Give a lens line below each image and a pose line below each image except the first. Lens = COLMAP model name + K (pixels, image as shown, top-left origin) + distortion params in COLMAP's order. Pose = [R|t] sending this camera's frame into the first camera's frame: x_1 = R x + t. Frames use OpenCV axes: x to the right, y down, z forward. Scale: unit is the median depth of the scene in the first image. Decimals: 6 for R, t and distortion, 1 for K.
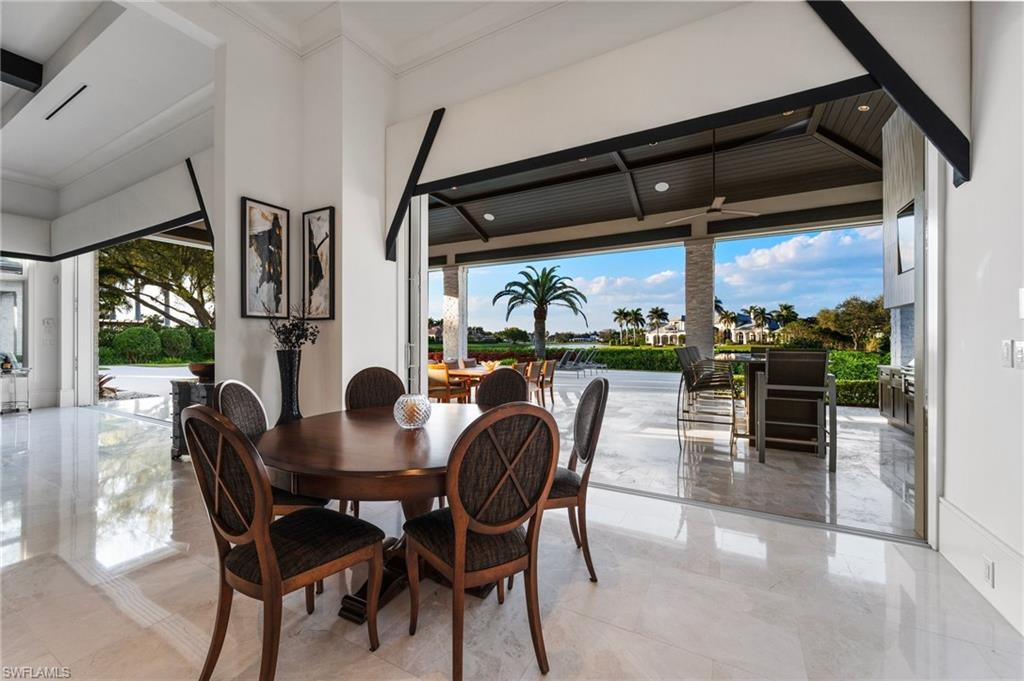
lens RADIAL K [[405.3, 0, 508.2], [0, 405.3, 339.5], [0, 0, 1]] dist [-0.002980, -0.000981]
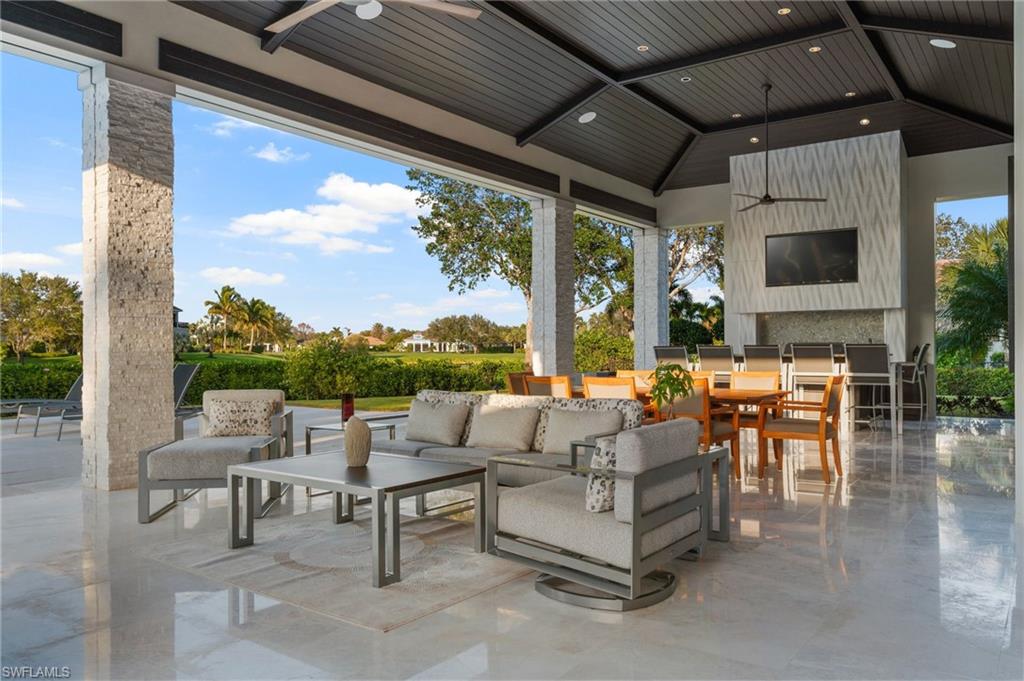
lens RADIAL K [[777.3, 0, 514.9], [0, 777.3, 346.3], [0, 0, 1]] dist [0.007221, 0.007365]
pose [[0.095260, 0.005222, 0.995439, -0.118243], [0.000948, 0.999985, -0.005336, 0.002465], [-0.995452, 0.001452, 0.095254, 0.124054]]
